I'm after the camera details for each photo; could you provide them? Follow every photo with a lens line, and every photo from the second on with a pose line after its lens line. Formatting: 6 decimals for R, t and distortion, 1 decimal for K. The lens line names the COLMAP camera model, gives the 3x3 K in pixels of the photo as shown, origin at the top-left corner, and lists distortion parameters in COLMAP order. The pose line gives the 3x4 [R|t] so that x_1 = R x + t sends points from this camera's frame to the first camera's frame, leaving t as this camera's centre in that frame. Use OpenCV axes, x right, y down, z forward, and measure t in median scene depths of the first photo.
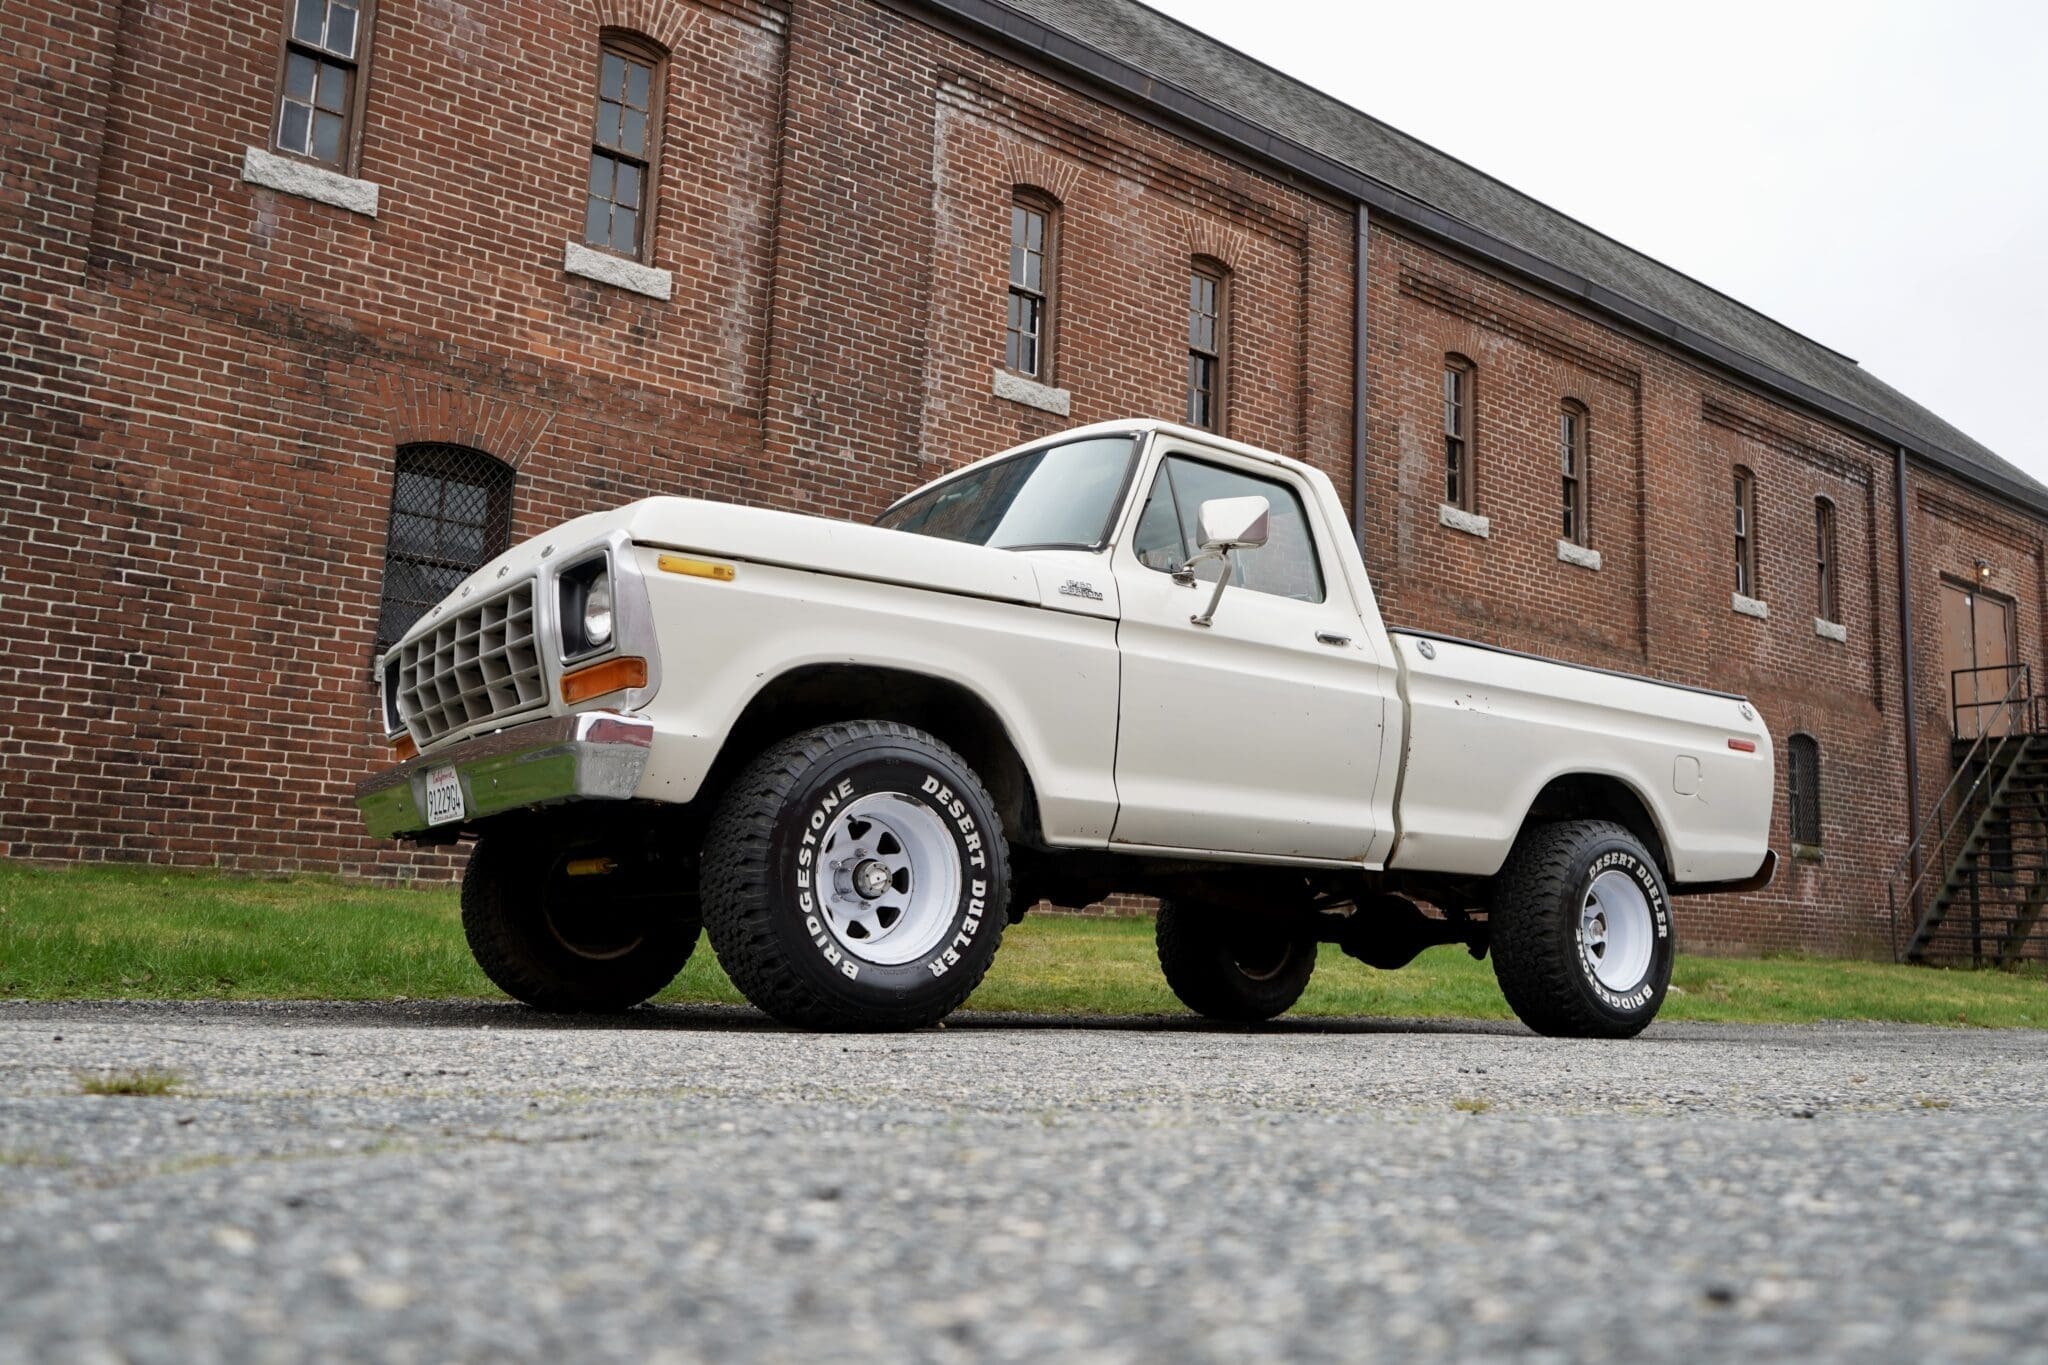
lens RADIAL K [[1658.7, 0, 1026.0], [0, 1658.7, 689.9], [0, 0, 1]] dist [-0.023319, 0.039065]
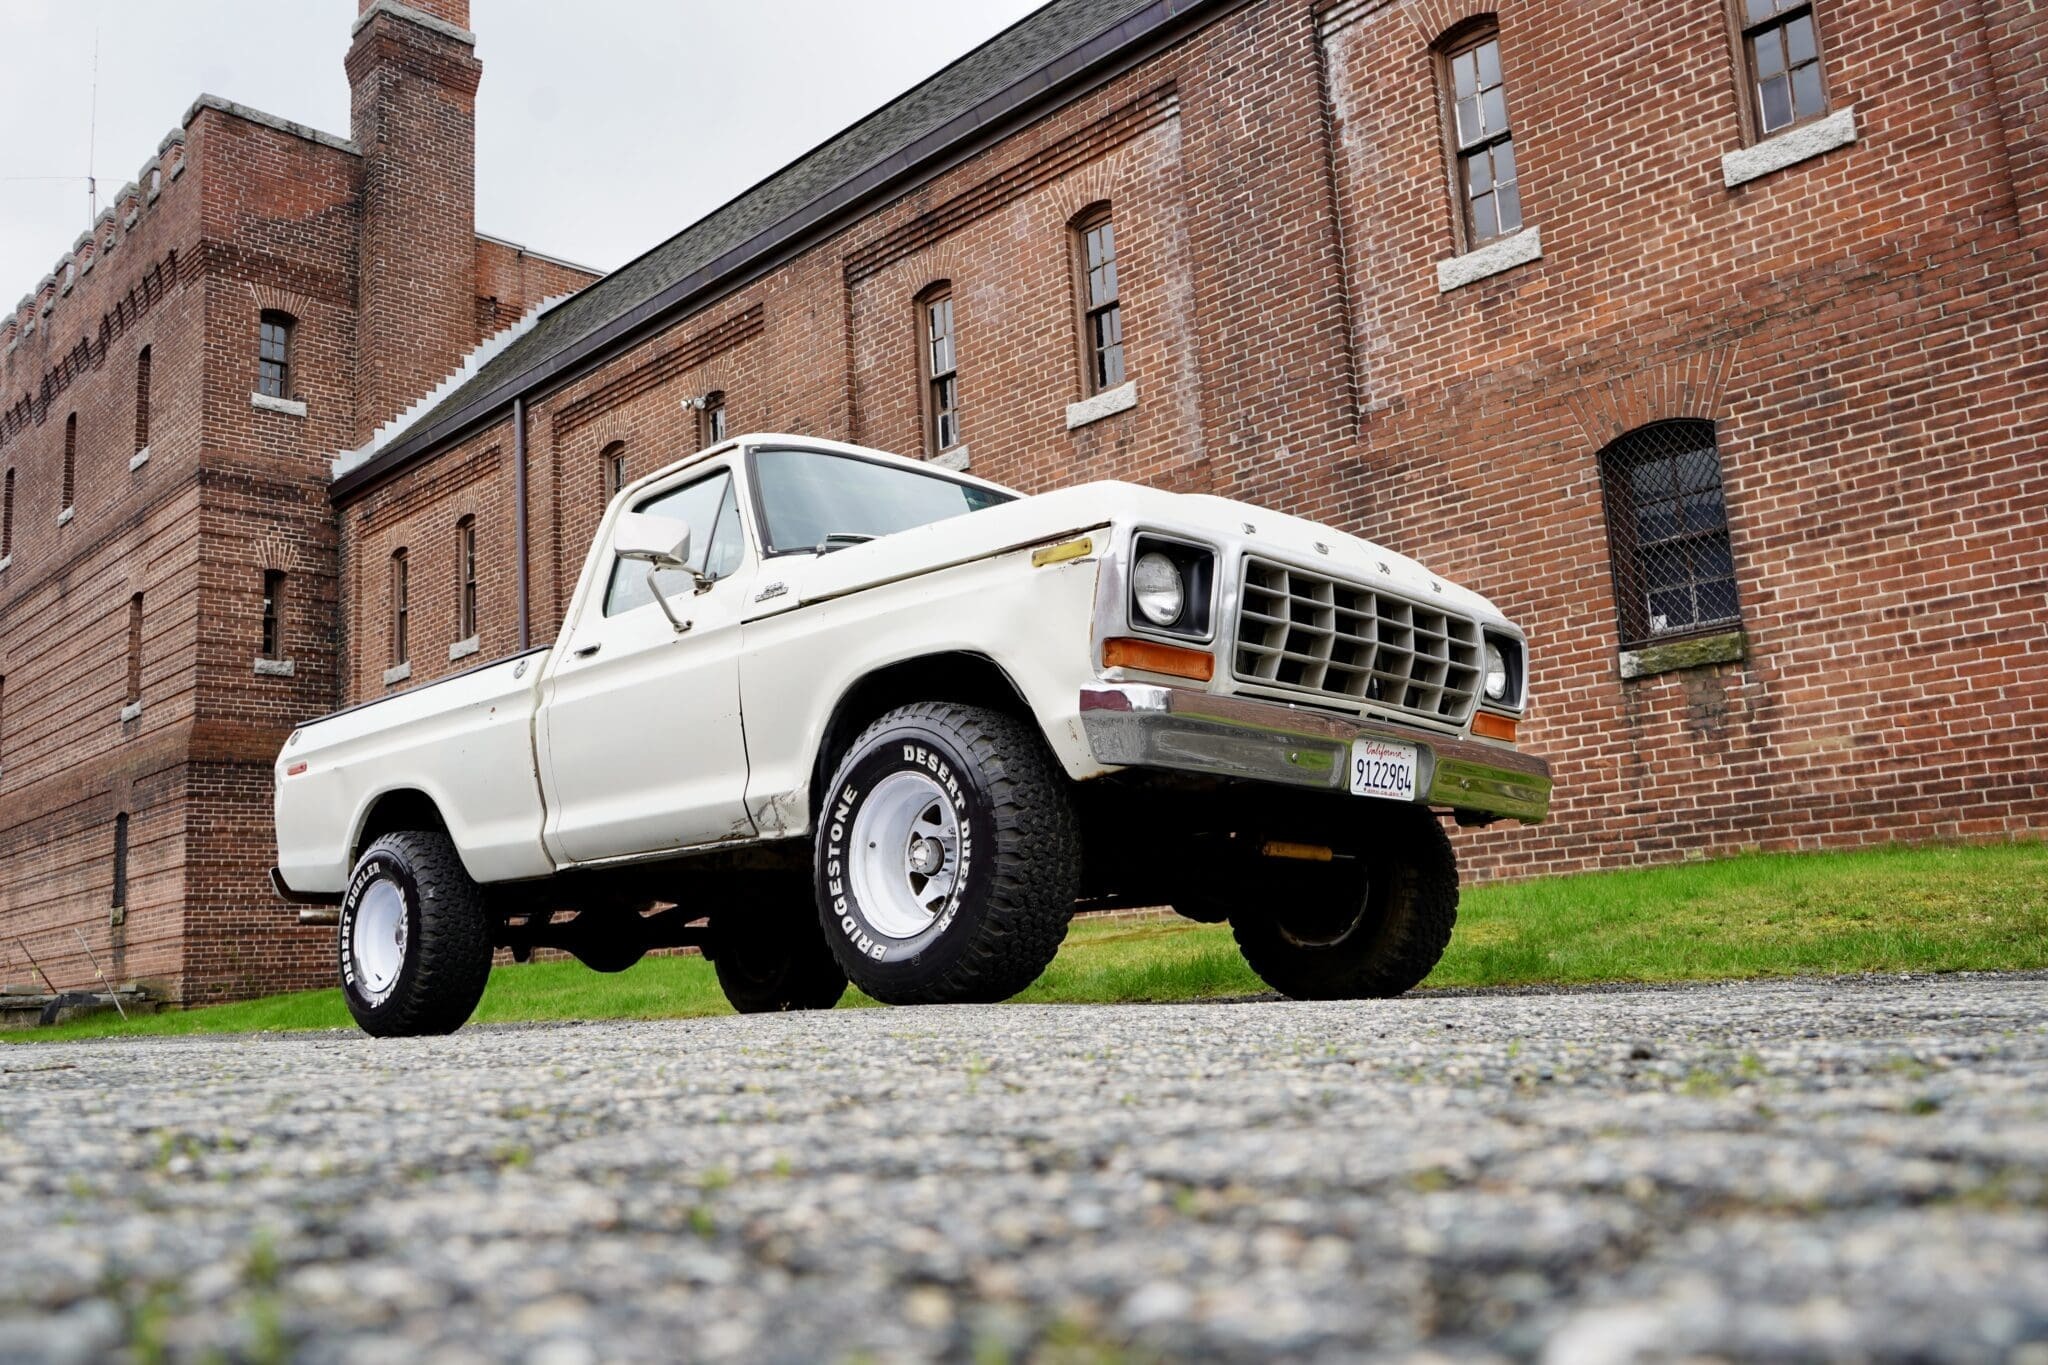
lens RADIAL K [[1676.6, 0, 1031.4], [0, 1676.6, 689.4], [0, 0, 1]] dist [-0.014822, 0.031824]
pose [[0.129153, -0.212527, -0.968582, 0.946631], [0.219700, 0.958621, -0.181046, 0.167408], [0.966981, -0.189415, 0.170501, 0.744177]]
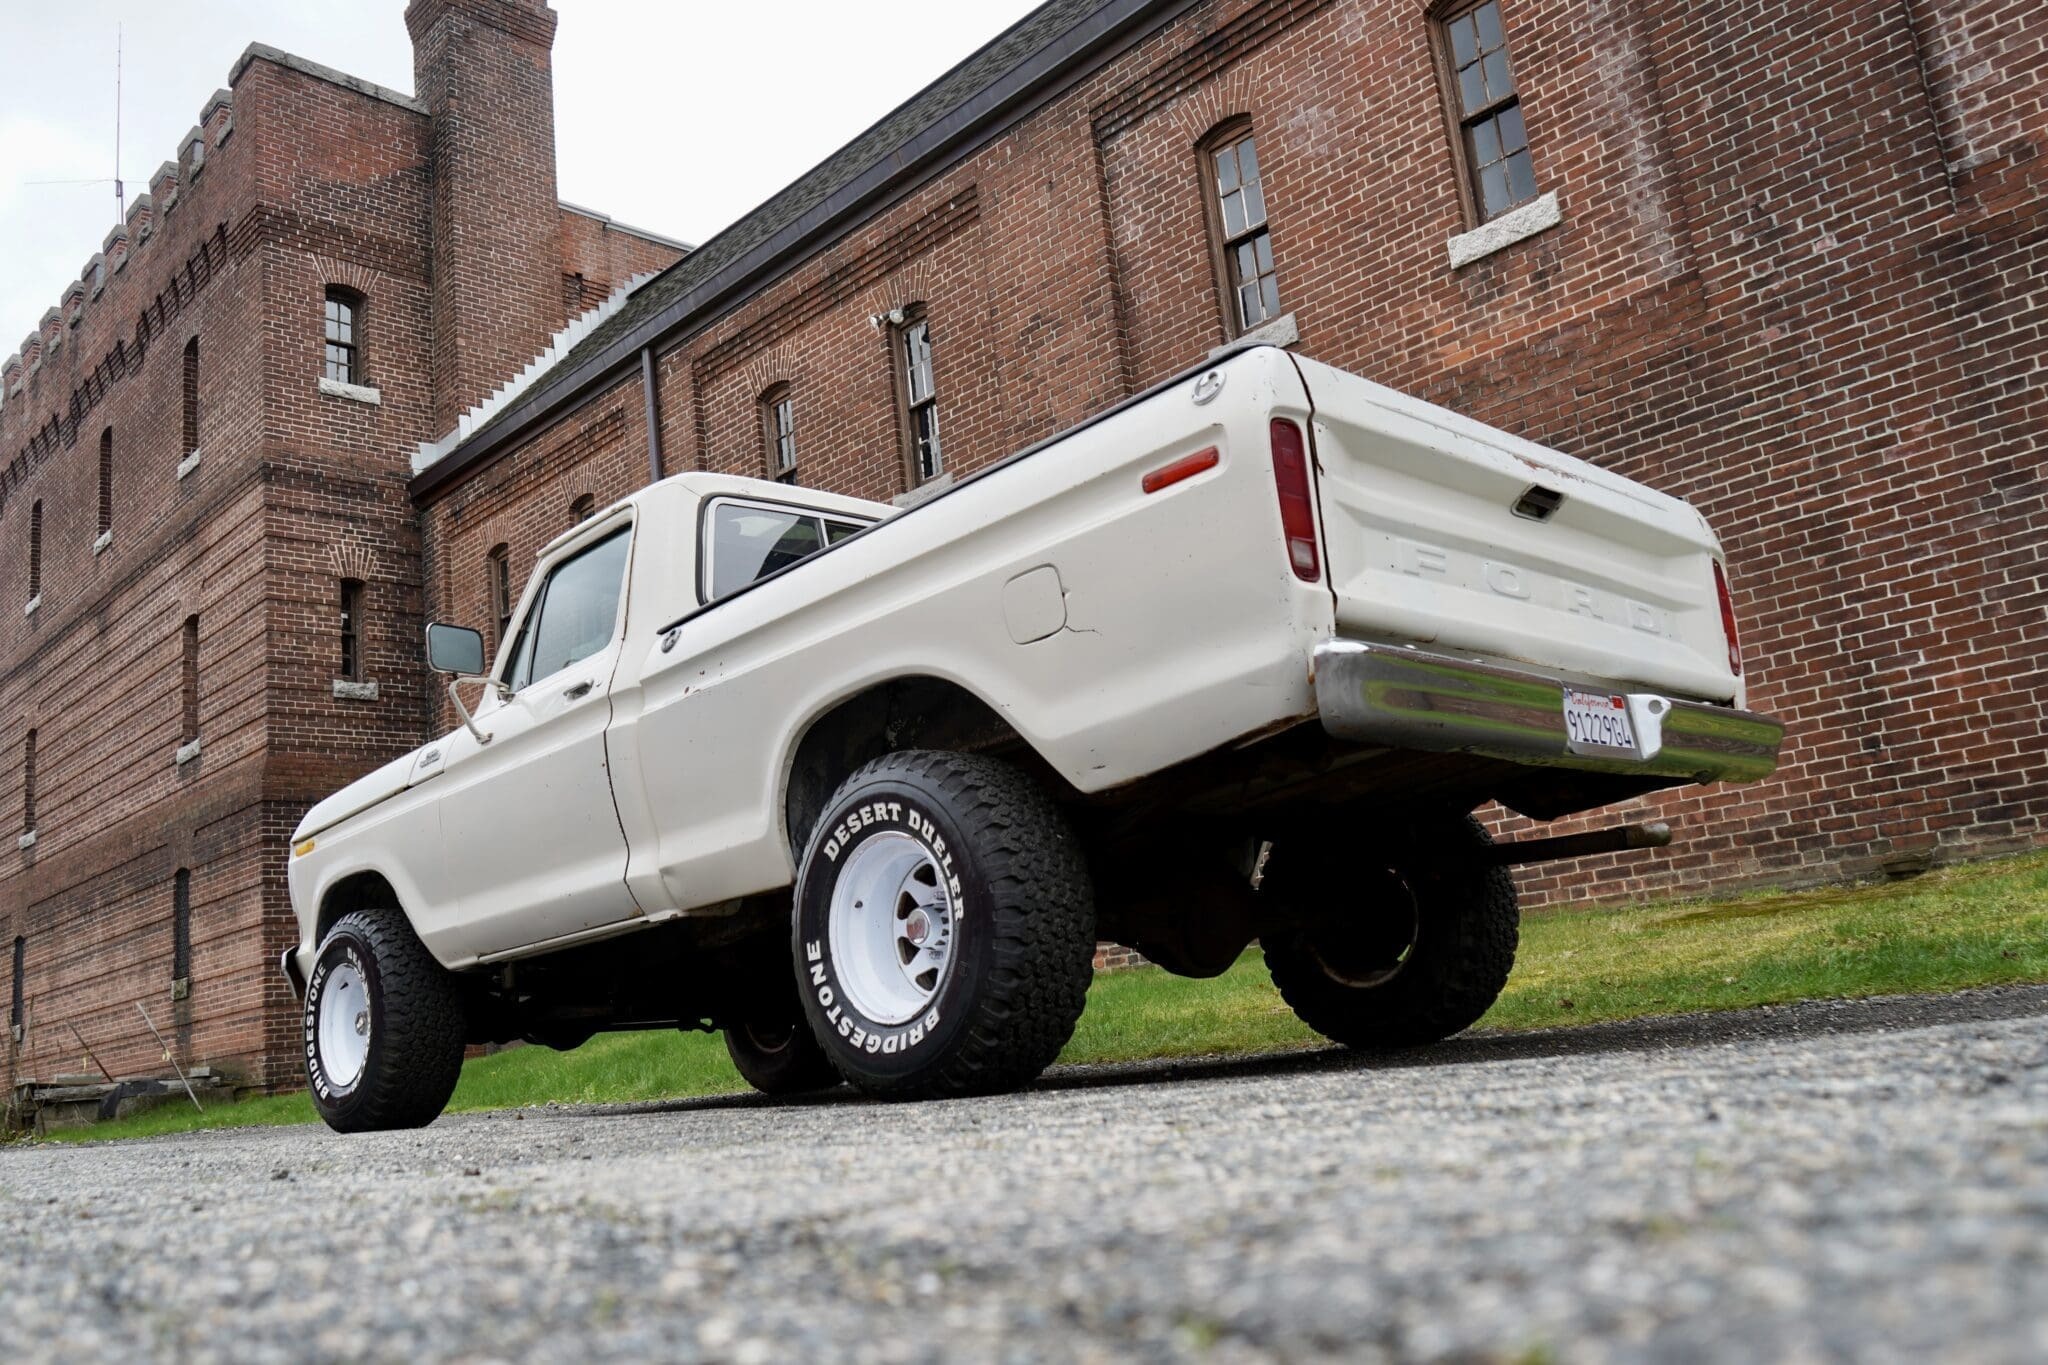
lens RADIAL K [[1634.7, 0, 1024.0], [0, 1634.7, 682.5], [0, 0, 1]] dist [0.005588, -0.005657]
pose [[0.121411, -0.256910, -0.958779, 0.565673], [0.265190, 0.939209, -0.218085, 0.119678], [0.956522, -0.227780, 0.182160, 0.551609]]
